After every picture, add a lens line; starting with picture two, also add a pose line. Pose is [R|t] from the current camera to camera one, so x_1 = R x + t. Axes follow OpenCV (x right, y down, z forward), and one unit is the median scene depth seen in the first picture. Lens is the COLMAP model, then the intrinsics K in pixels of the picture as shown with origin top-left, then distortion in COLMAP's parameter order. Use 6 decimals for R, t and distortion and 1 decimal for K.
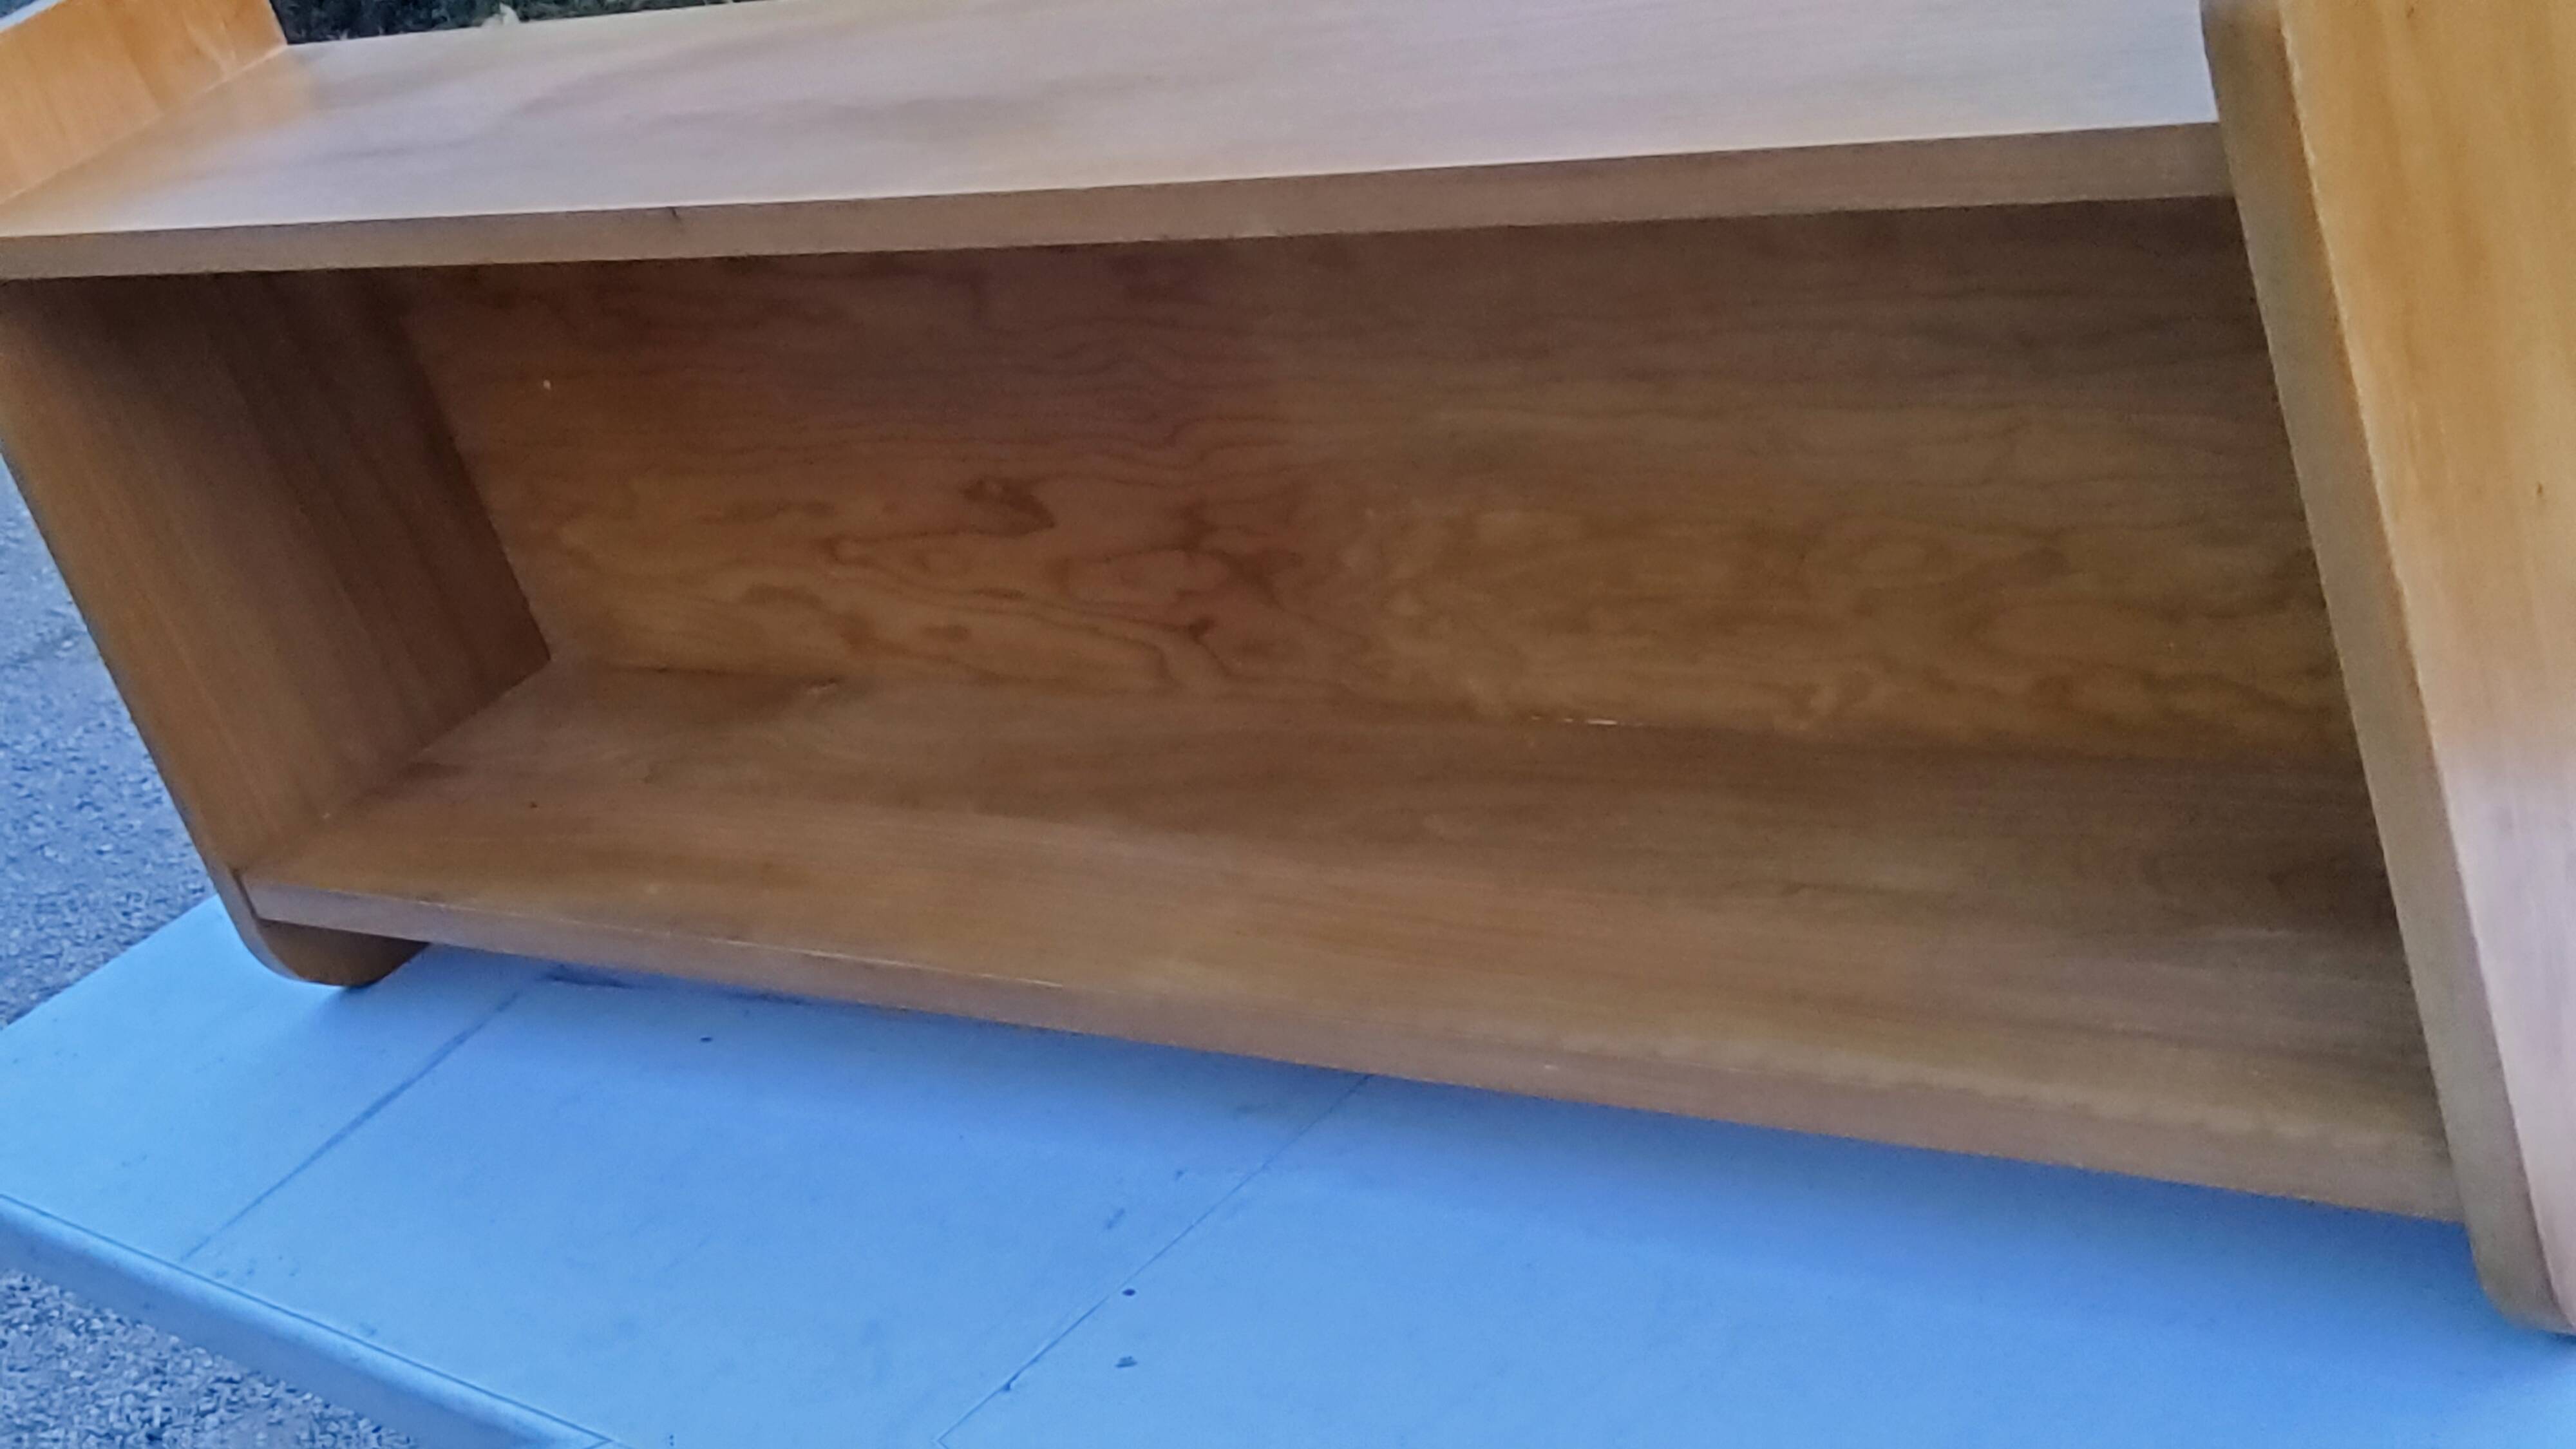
lens RADIAL K [[3873.4, 0, 1207.3], [0, 3873.4, 758.5], [0, 0, 1]] dist [0.118105, 0.000000]
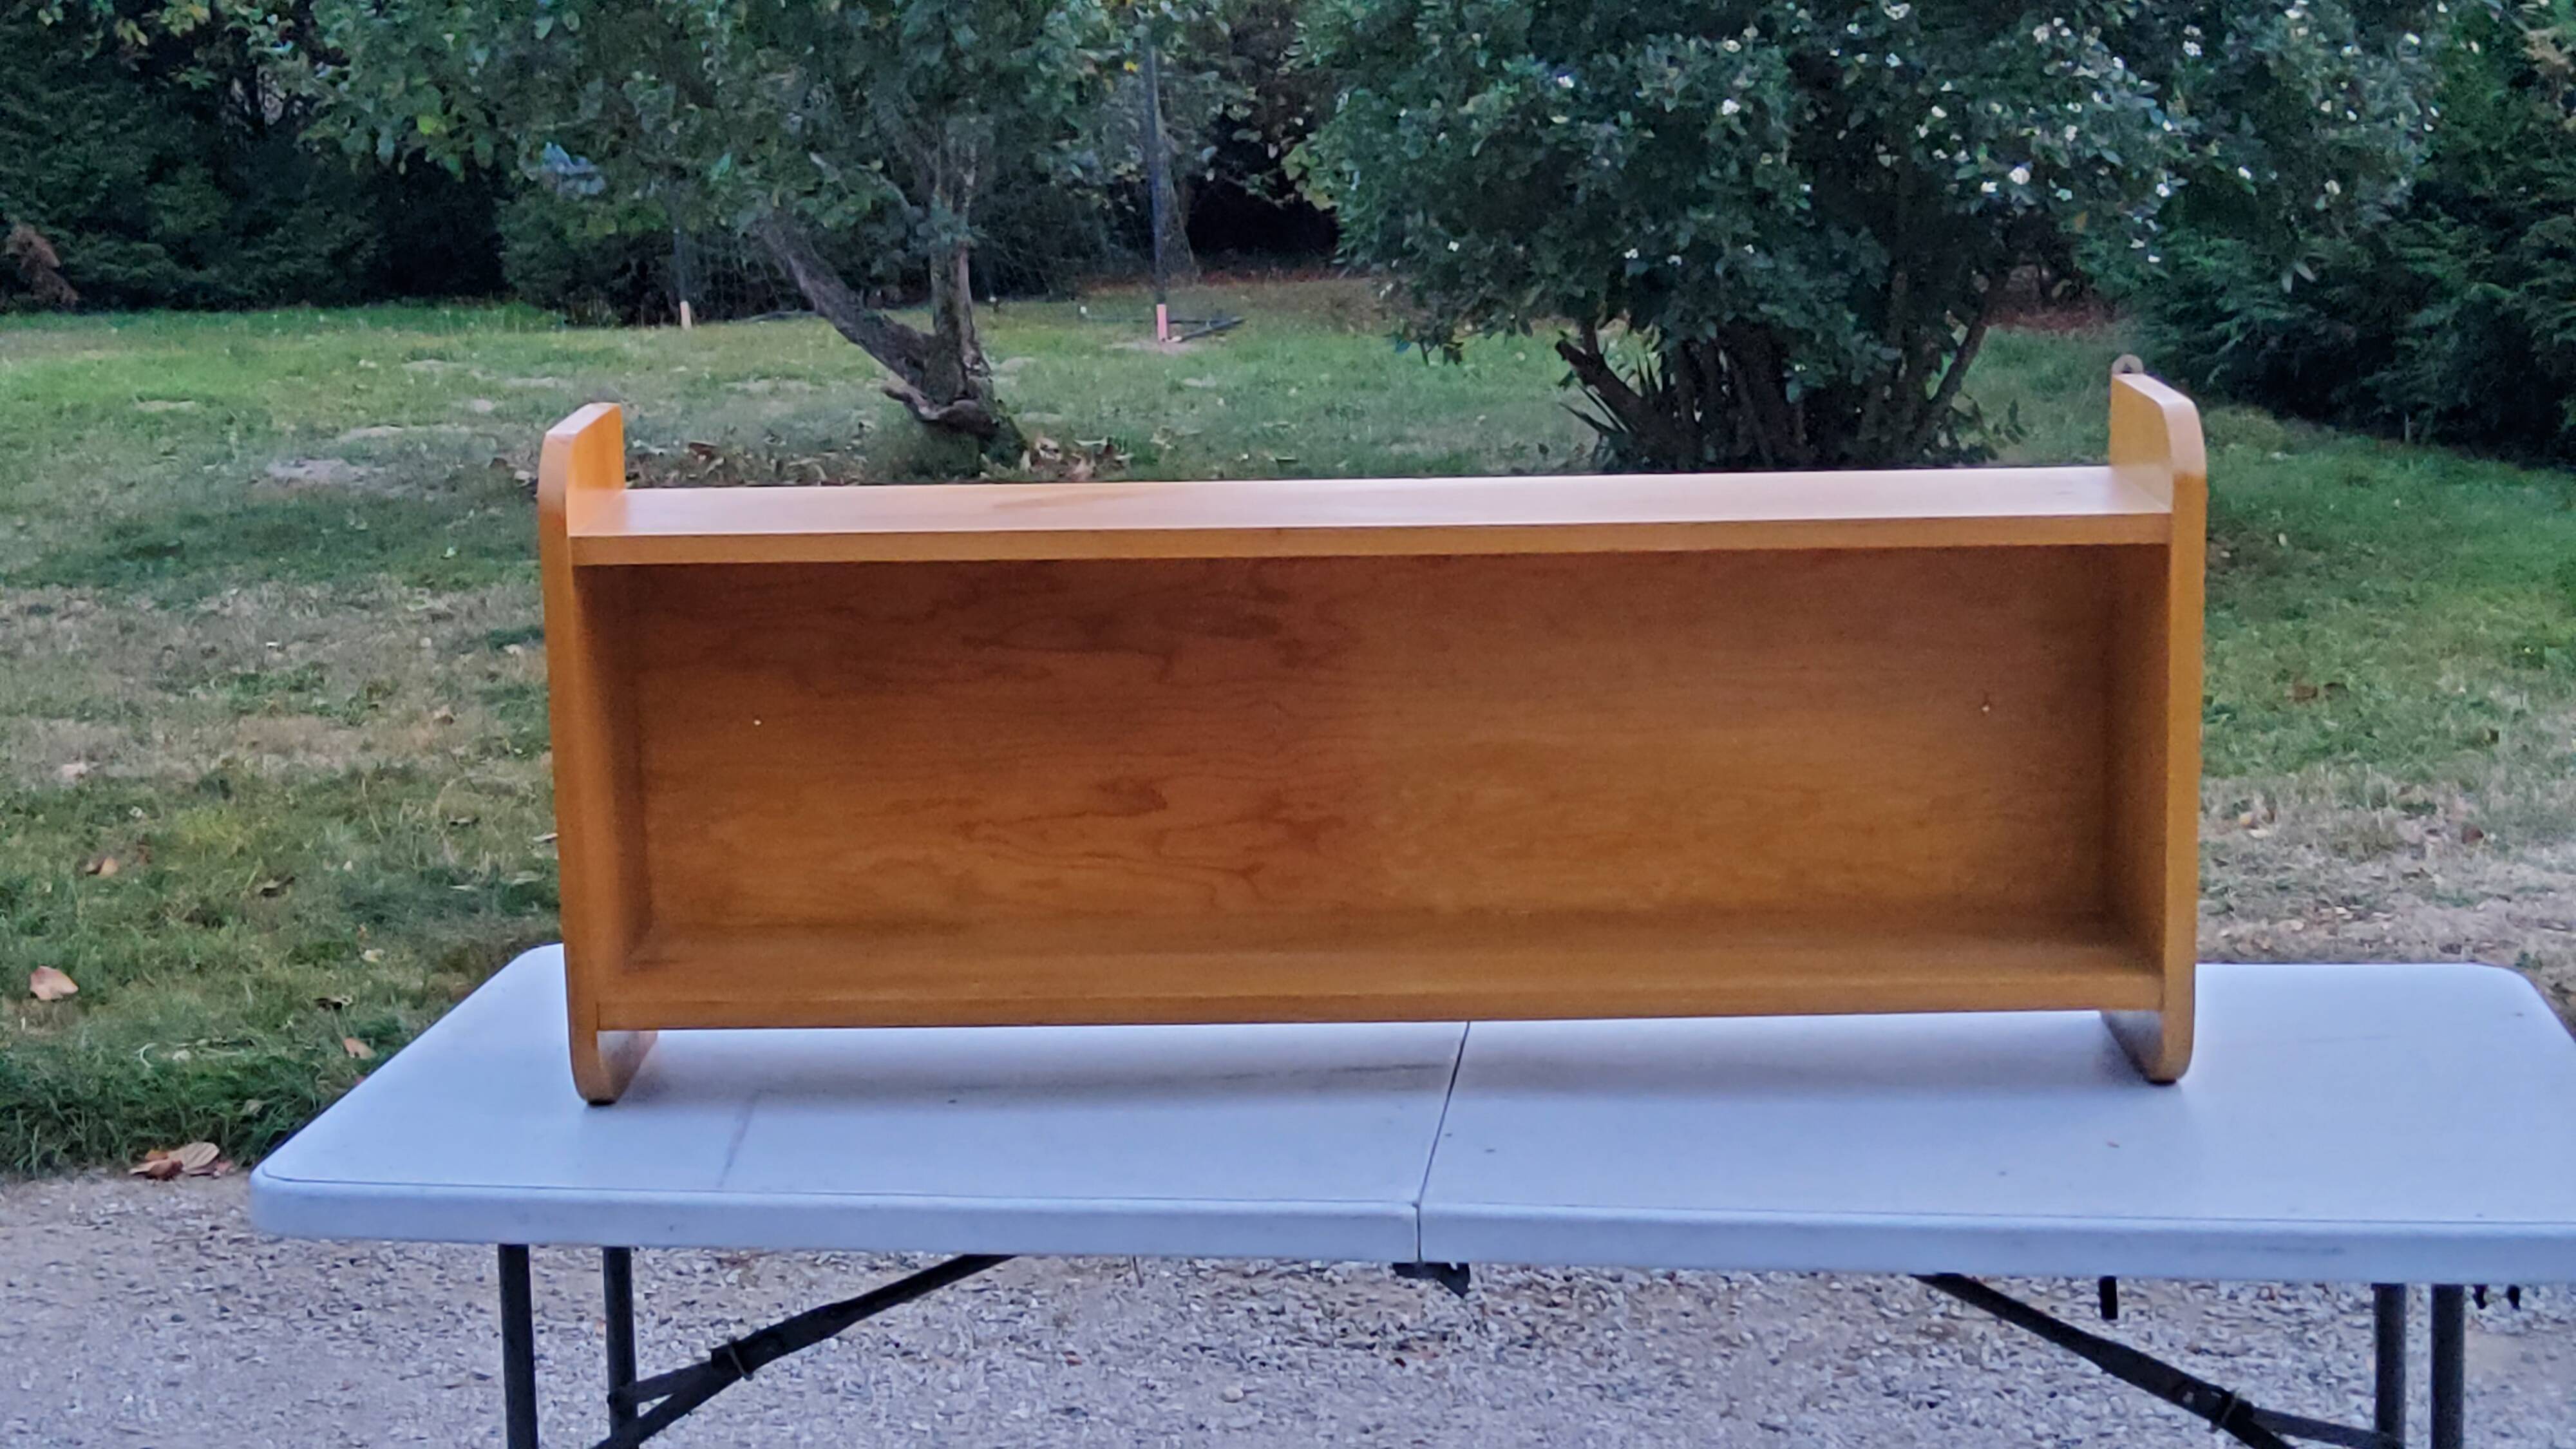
lens RADIAL K [[3873.4, 0, 1293.0], [0, 3873.4, 727.2], [0, 0, 1]] dist [0.118105, 0.000000]
pose [[0.763356, 0.165083, 0.624528, -1.136790], [0.068996, 0.940428, -0.332919, 0.509400], [-0.642283, 0.297225, 0.706491, -0.270288]]
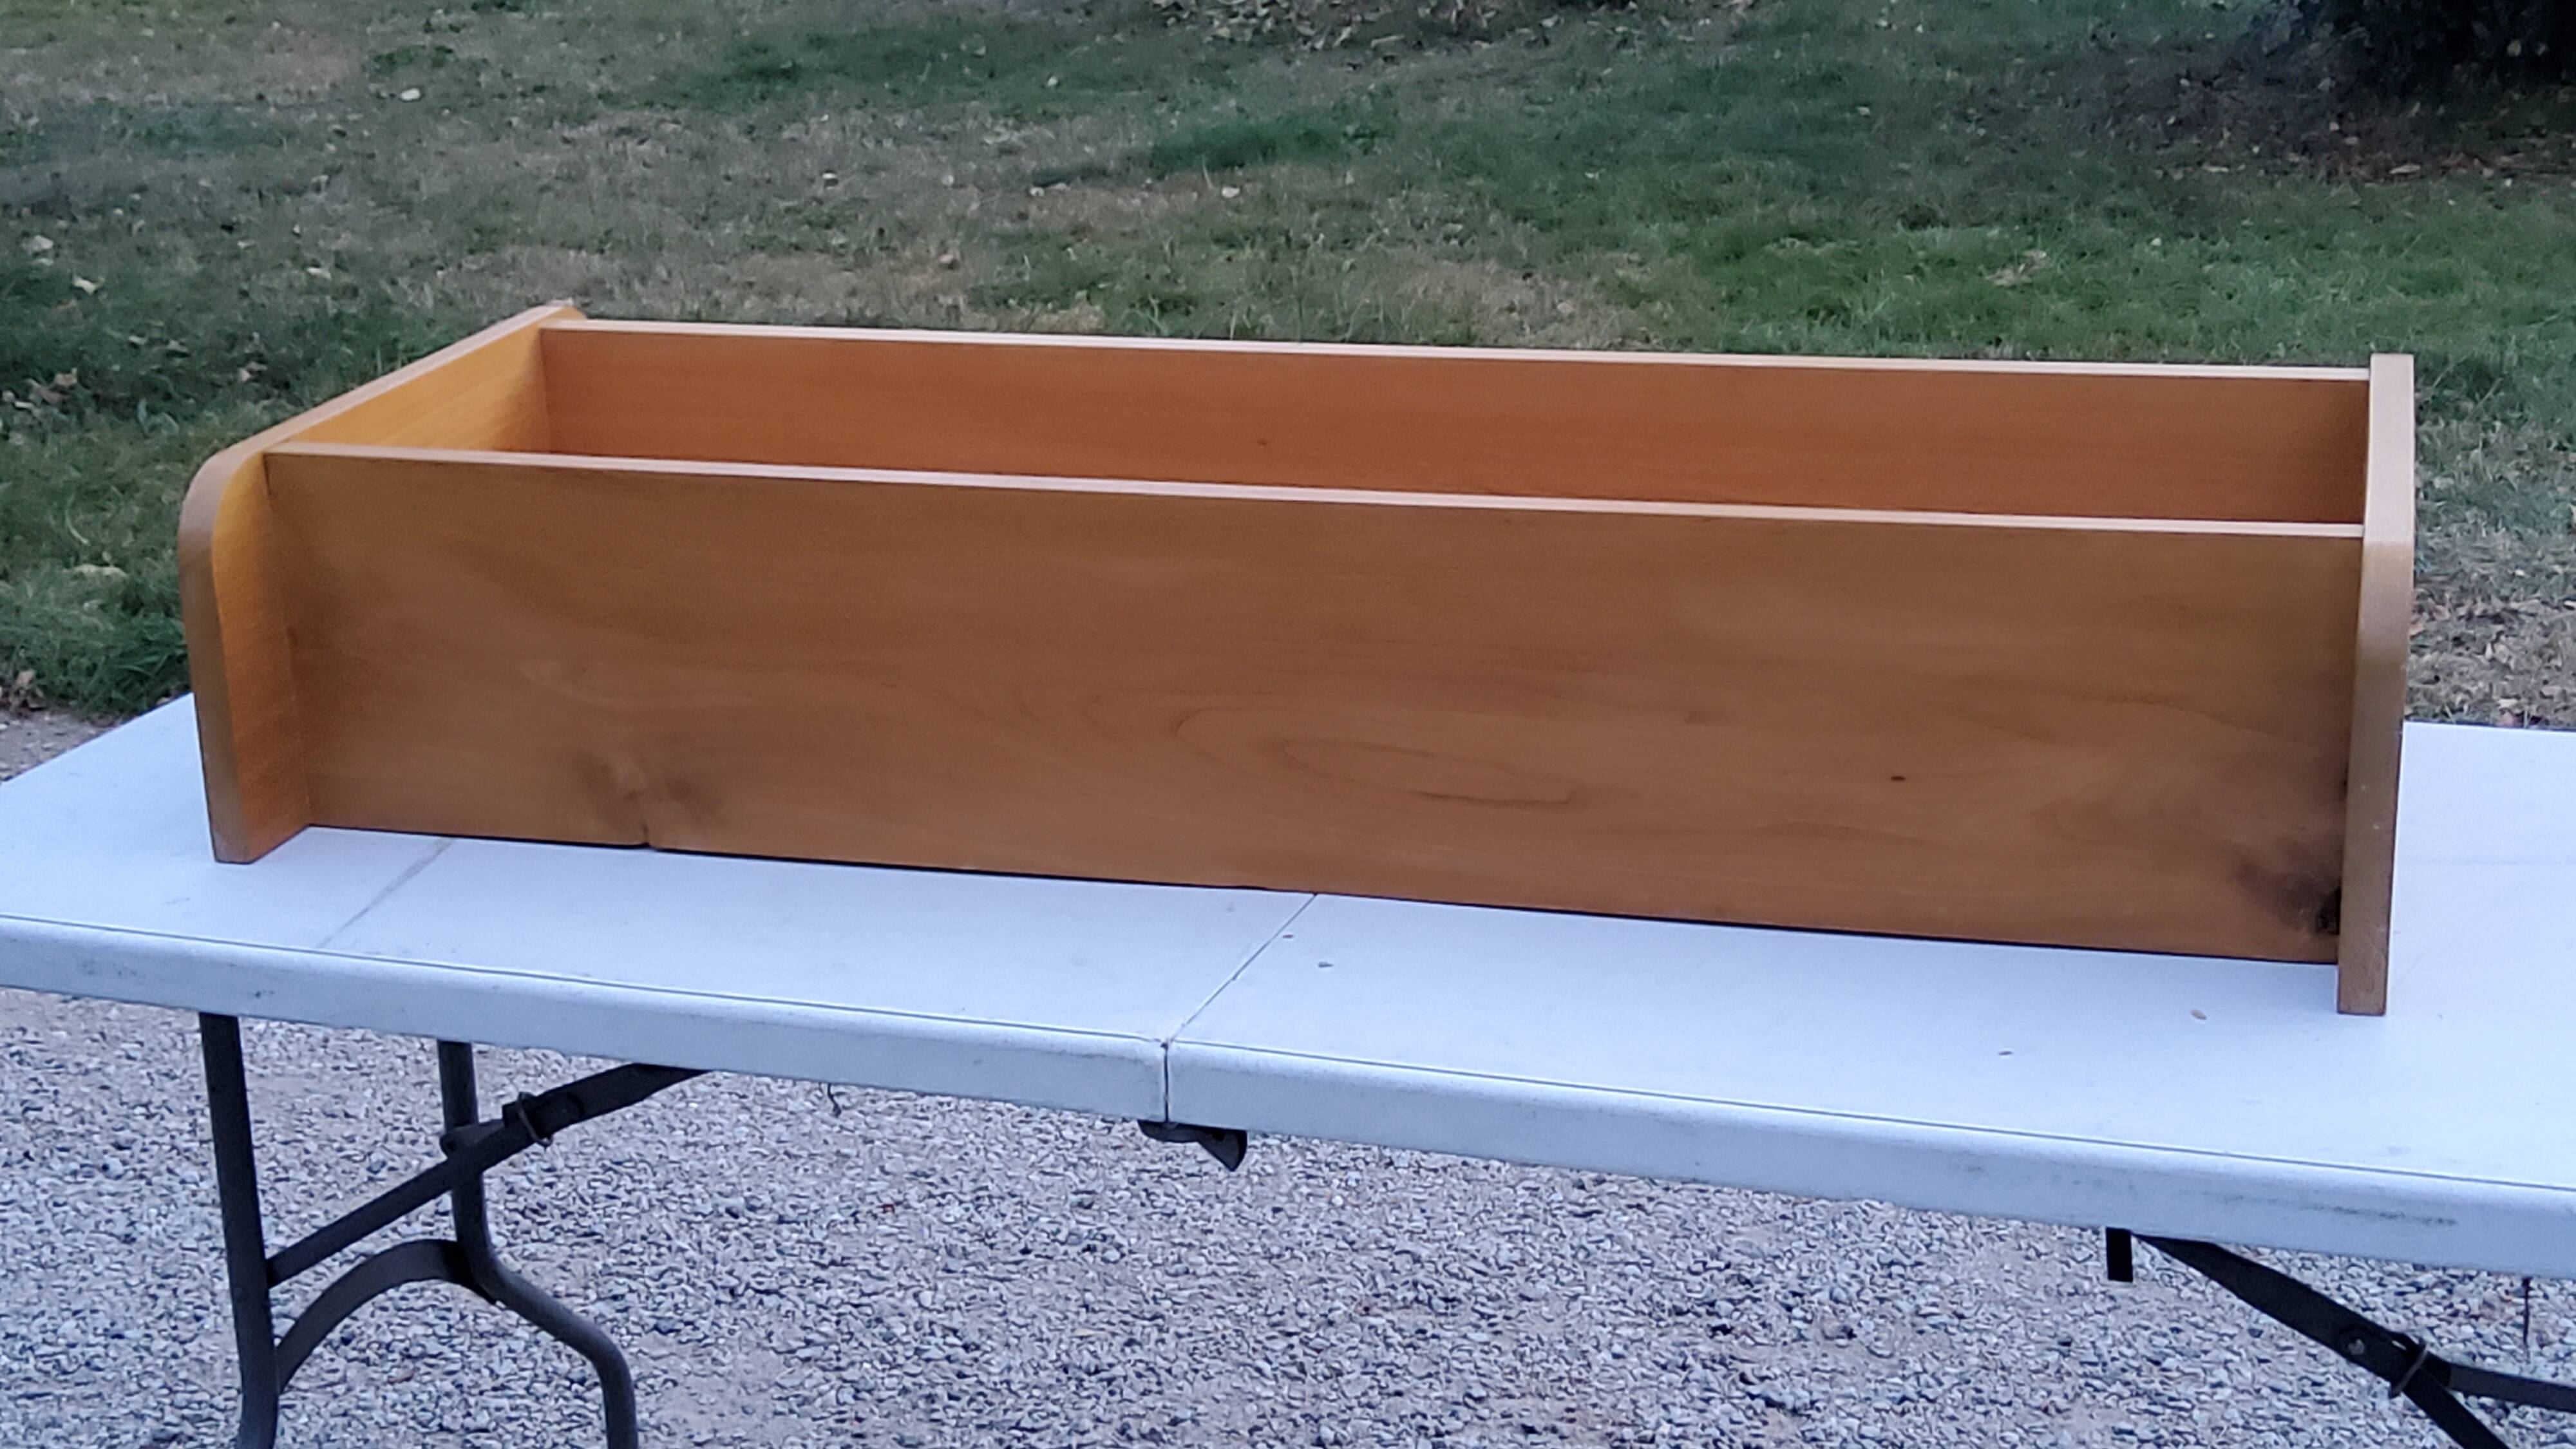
lens RADIAL K [[3873.4, 0, 1302.4], [0, 3873.4, 762.1], [0, 0, 1]] dist [0.118105, 0.000000]
pose [[0.879127, 0.132815, 0.457707, -0.542012], [-0.036379, 0.976283, -0.213419, 0.318202], [-0.475197, 0.170972, 0.863108, -0.144639]]
